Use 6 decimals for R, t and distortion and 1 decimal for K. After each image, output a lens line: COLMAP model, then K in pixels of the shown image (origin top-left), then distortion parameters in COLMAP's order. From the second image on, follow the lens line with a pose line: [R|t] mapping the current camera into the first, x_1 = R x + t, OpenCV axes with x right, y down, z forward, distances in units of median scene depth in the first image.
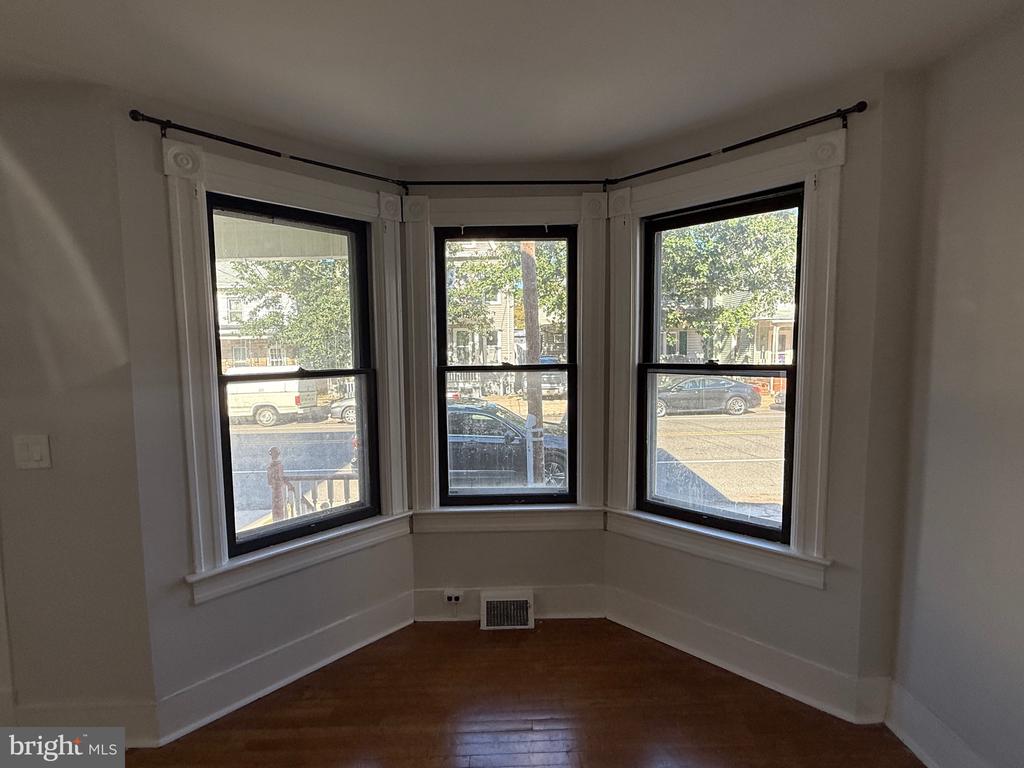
lens RADIAL K [[519.6, 0, 511.6], [0, 519.6, 388.6], [0, 0, 1]] dist [-0.000655, 0.001019]
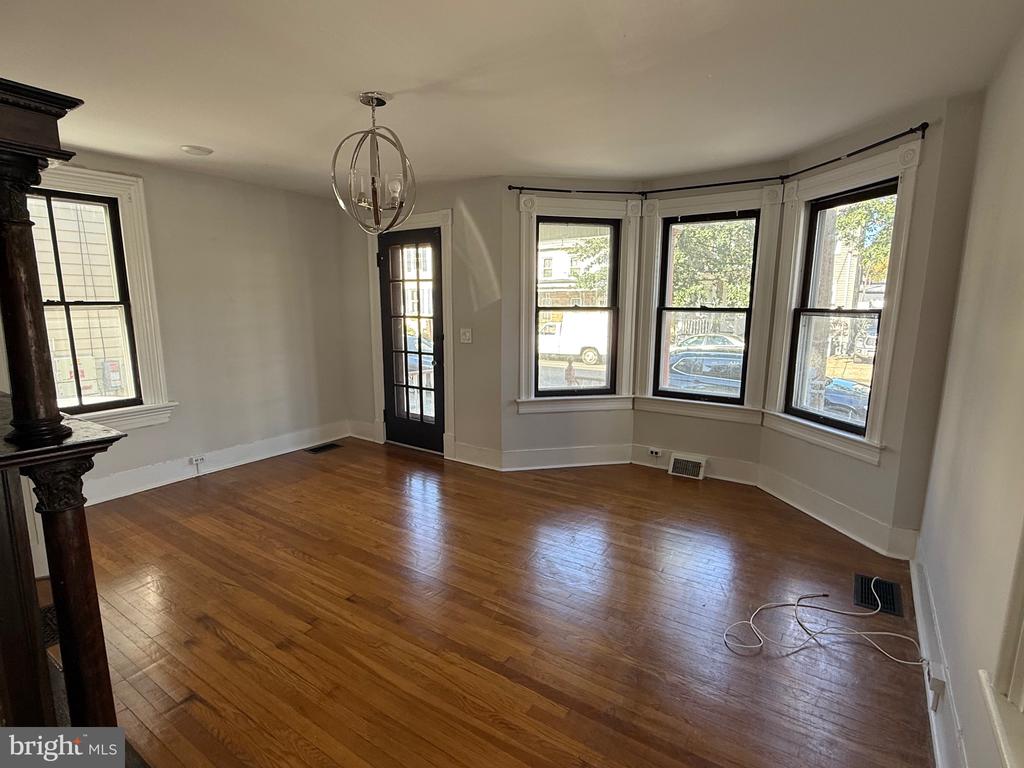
lens RADIAL K [[519.6, 0, 511.6], [0, 519.6, 388.6], [0, 0, 1]] dist [-0.000655, 0.001019]
pose [[0.817842, 0.113121, -0.564215, 0.442353], [-0.063061, 0.992201, 0.107520, 0.065324], [0.571977, -0.052354, 0.818597, -0.602402]]
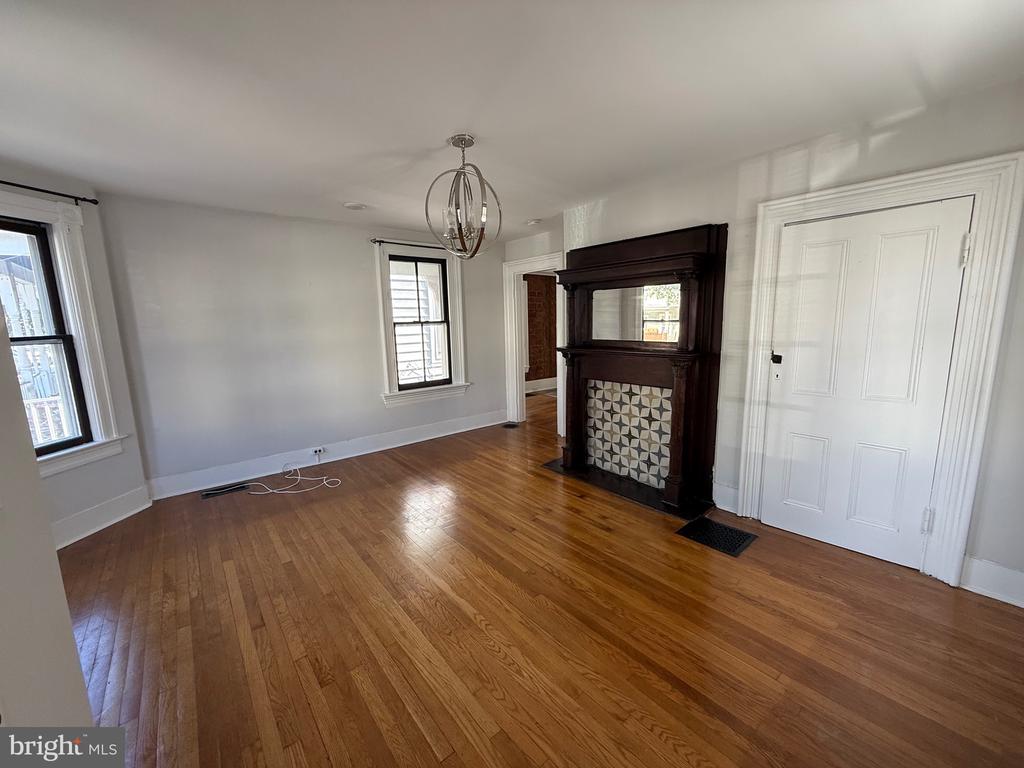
lens RADIAL K [[410.7, 0, 512.0], [0, 410.7, 384.0], [0, 0, 1]] dist [0.001594, -0.000094]
pose [[-0.624216, -0.097337, 0.775164, -1.127671], [0.099315, 0.974272, 0.202314, -0.014374], [-0.774913, 0.203274, -0.598489, 0.586012]]
